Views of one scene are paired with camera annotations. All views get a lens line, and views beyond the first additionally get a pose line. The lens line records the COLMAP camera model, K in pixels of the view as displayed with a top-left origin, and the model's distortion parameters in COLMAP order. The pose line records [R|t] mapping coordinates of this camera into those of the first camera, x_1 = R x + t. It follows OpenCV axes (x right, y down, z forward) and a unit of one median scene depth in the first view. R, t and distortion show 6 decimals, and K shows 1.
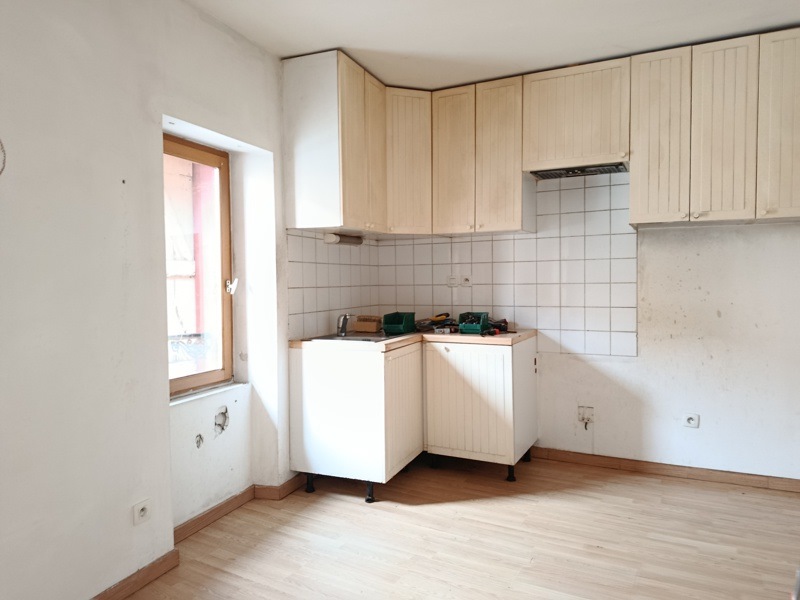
lens RADIAL K [[546.7, 0, 403.3], [0, 546.7, 290.6], [0, 0, 1]] dist [0.000178, -0.002846]
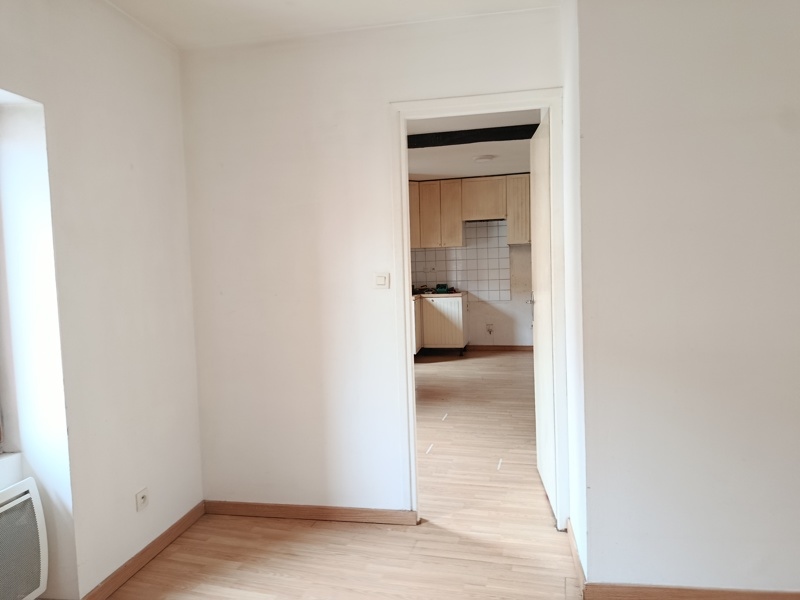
lens RADIAL K [[546.7, 0, 403.3], [0, 546.7, 290.6], [0, 0, 1]] dist [0.000178, -0.002846]
pose [[0.975576, -0.033493, 0.217092, -0.510889], [0.026355, 0.999015, 0.035695, -0.016306], [-0.218074, -0.029102, 0.975498, -1.142300]]
